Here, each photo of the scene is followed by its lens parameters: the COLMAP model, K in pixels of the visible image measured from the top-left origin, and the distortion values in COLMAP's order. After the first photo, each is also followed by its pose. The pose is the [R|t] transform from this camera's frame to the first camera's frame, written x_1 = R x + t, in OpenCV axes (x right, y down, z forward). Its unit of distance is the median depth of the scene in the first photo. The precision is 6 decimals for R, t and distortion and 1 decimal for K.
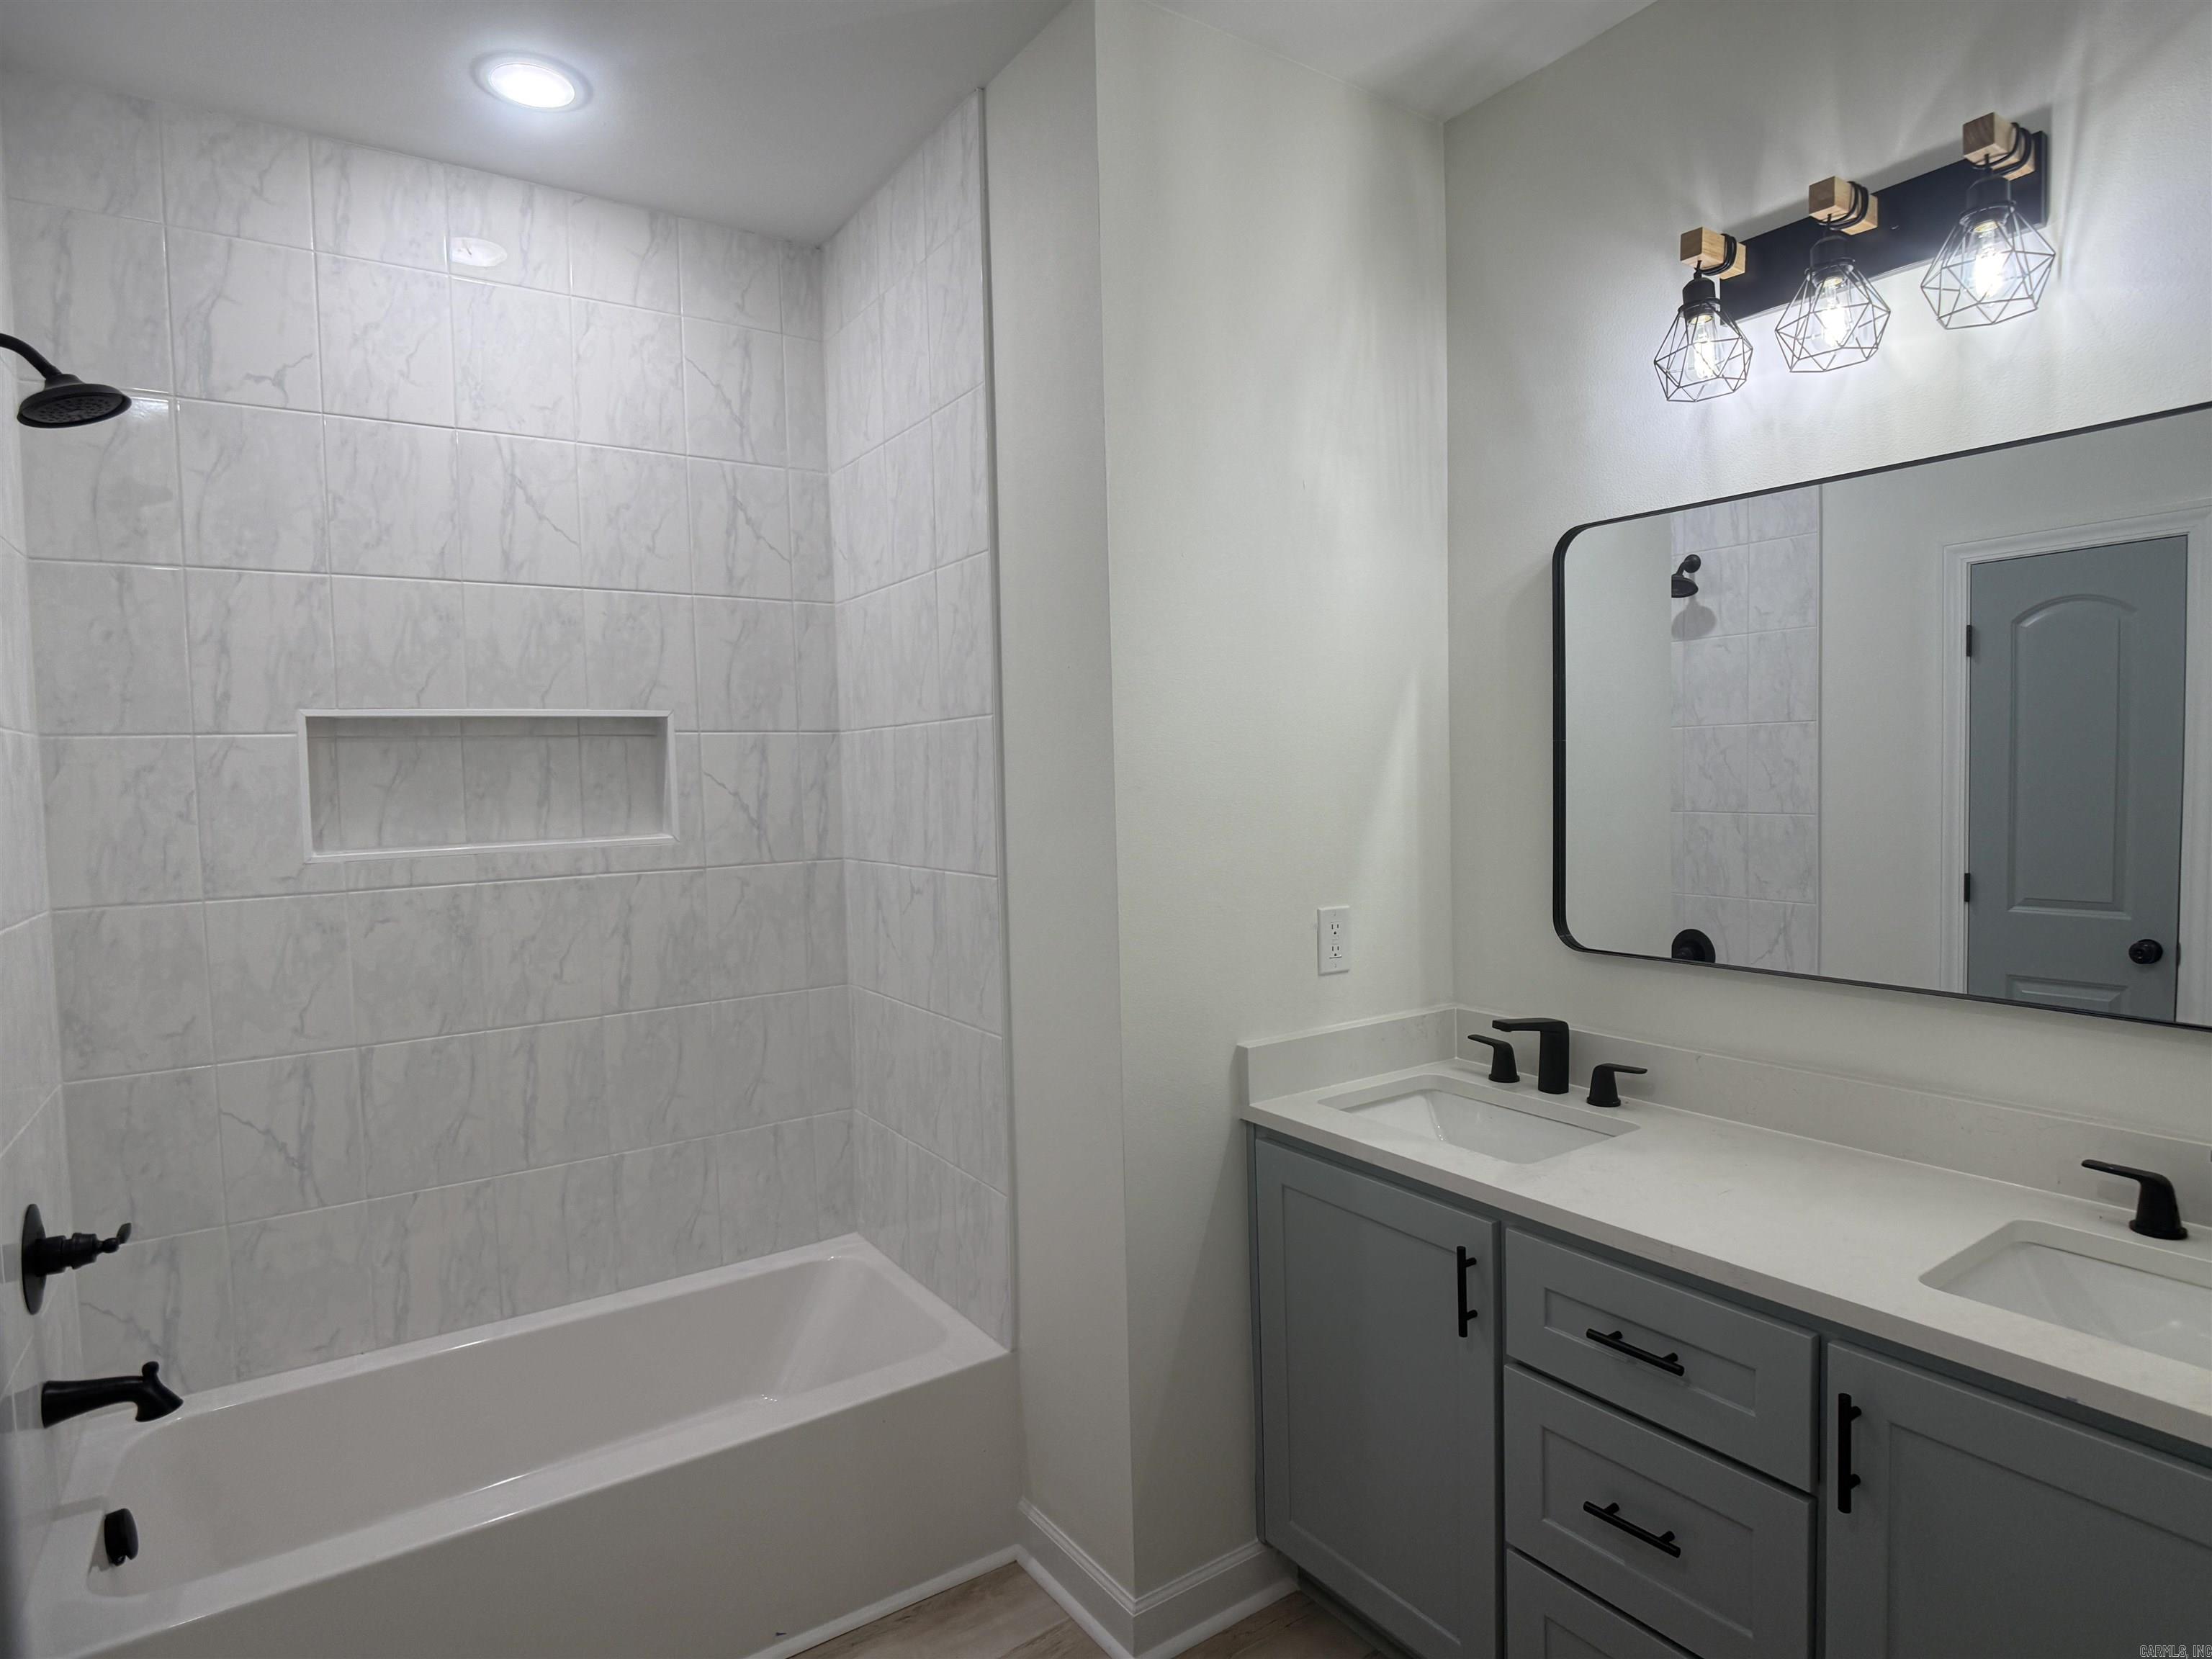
lens RADIAL K [[1203.3, 0, 1106.0], [0, 1203.3, 829.5], [0, 0, 1]] dist [0.002084, -0.023395]
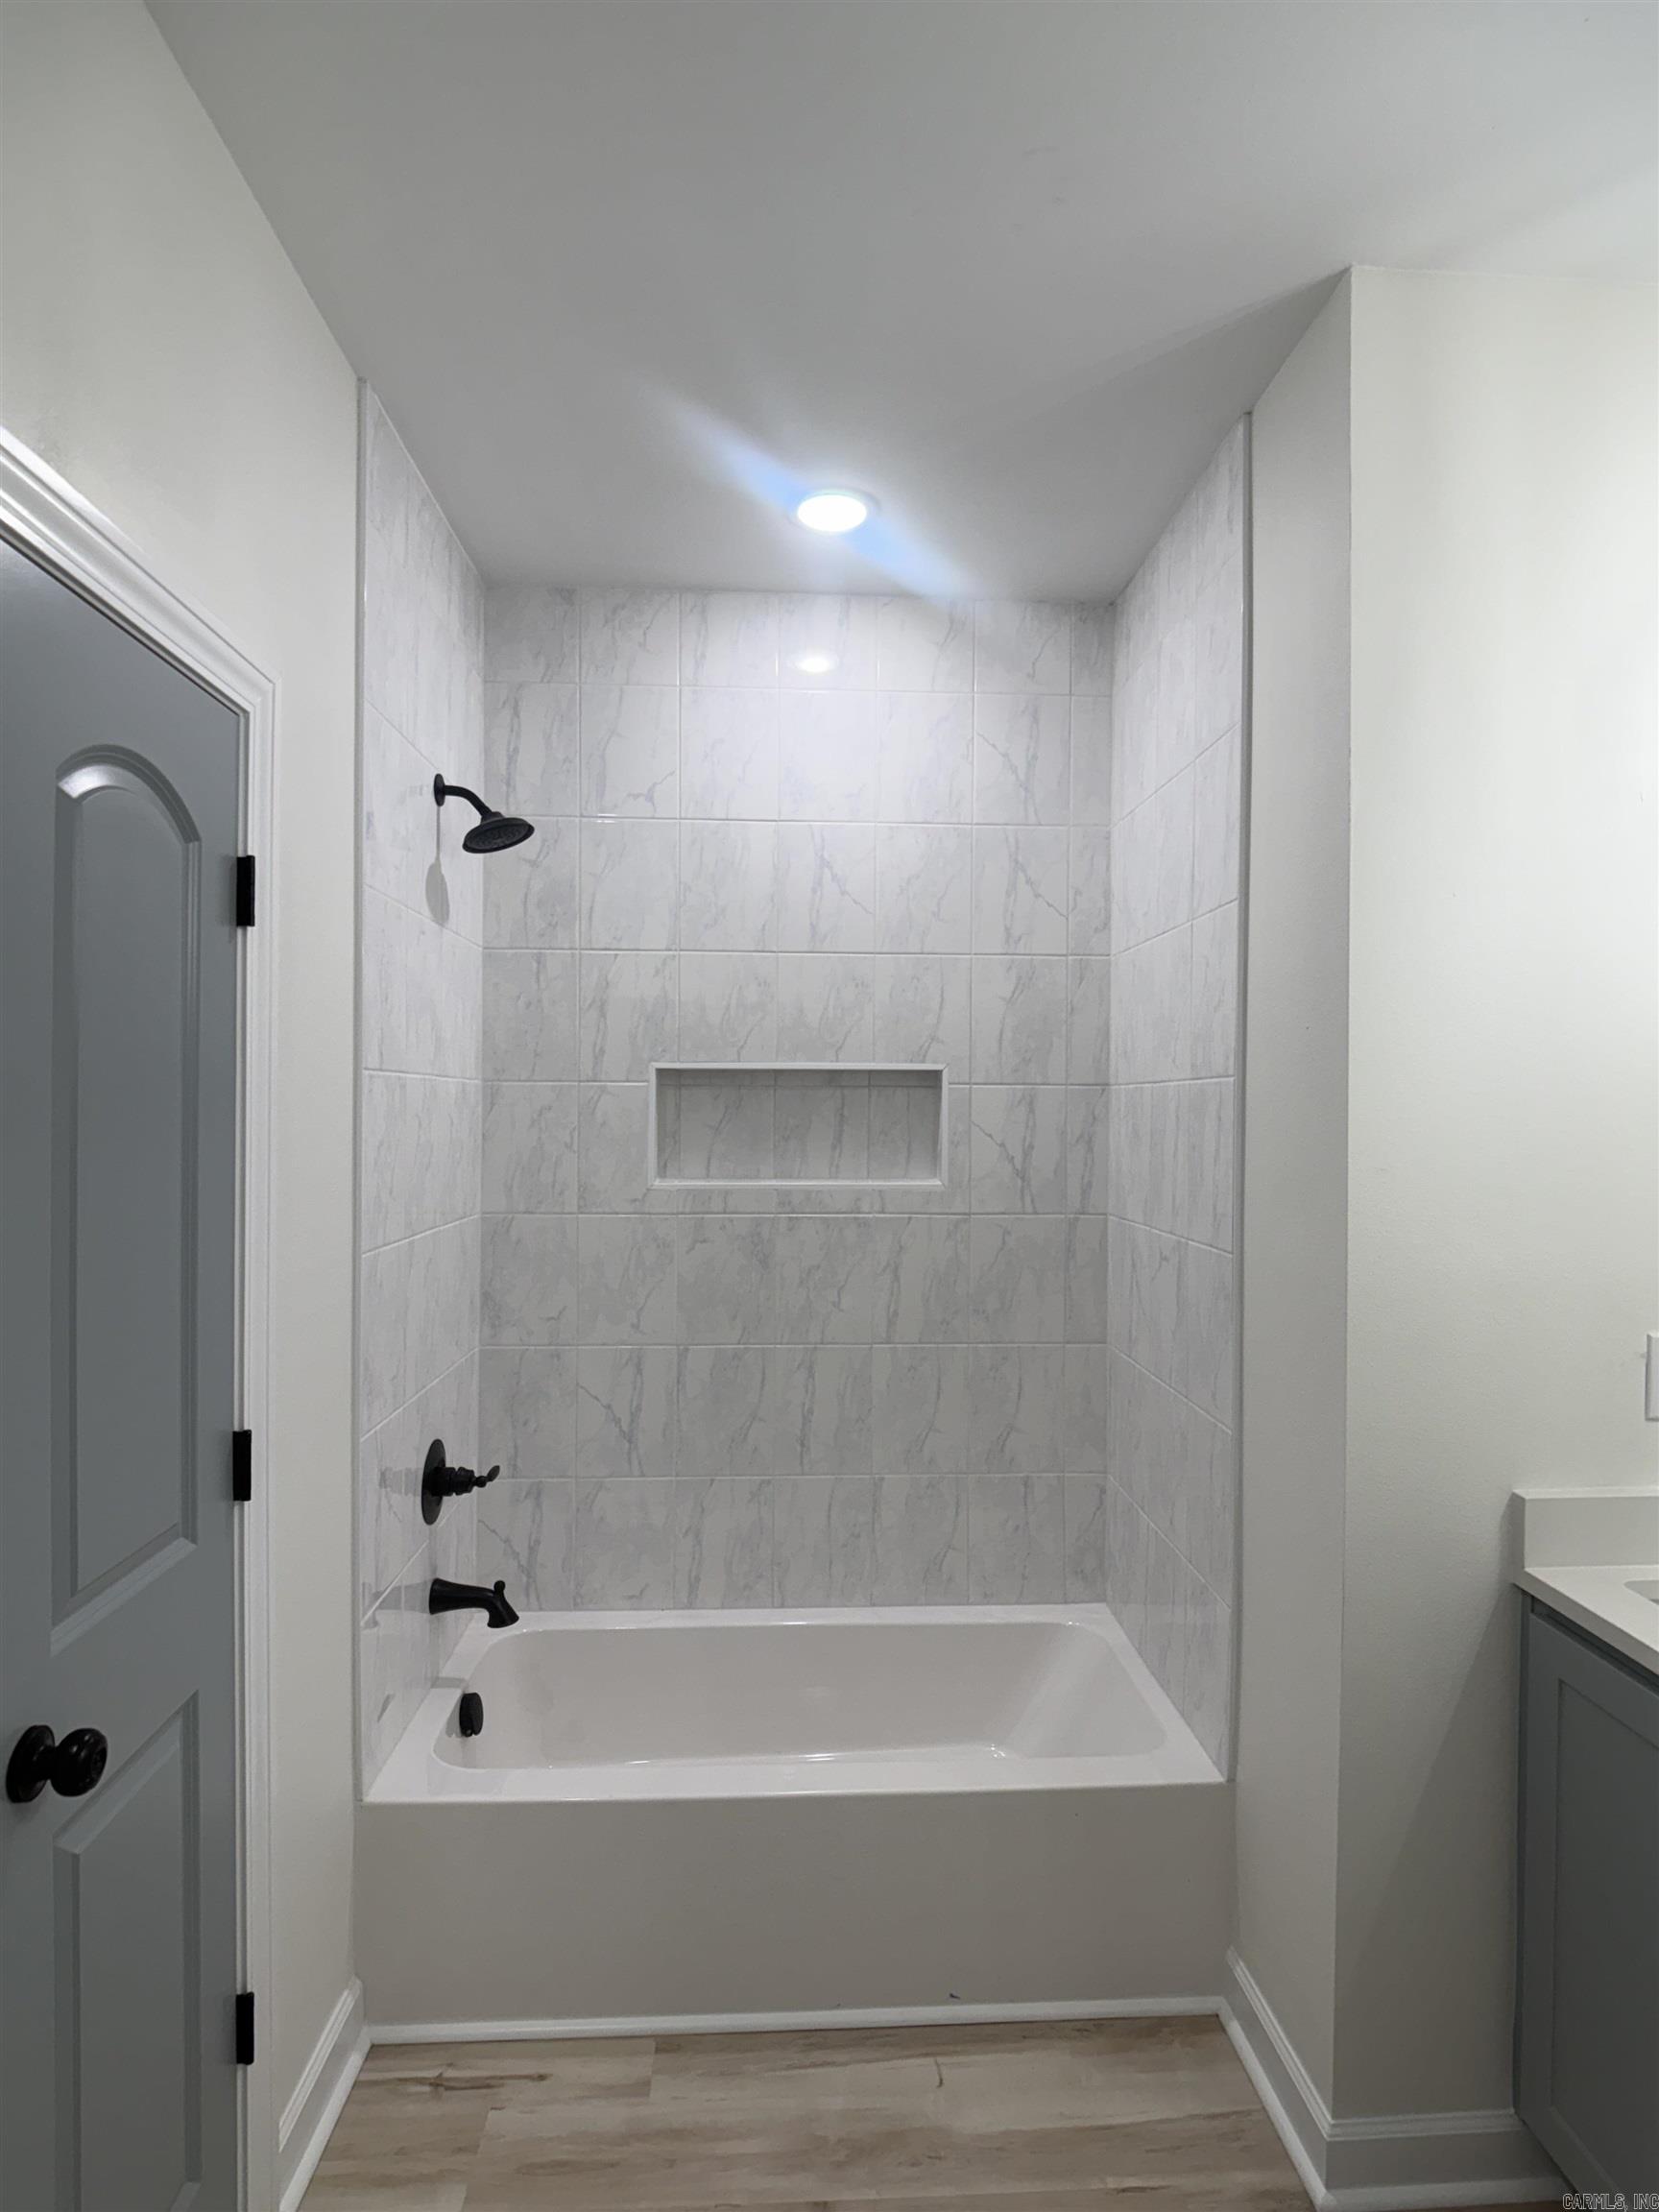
lens RADIAL K [[1203.3, 0, 829.5], [0, 1203.3, 1106.0], [0, 0, 1]] dist [0.002084, -0.023395]
pose [[0.852036, 0.030584, -0.522589, 0.117254], [-0.052410, 0.998260, -0.027028, -0.030928], [0.520853, 0.050418, 0.852157, 0.050781]]
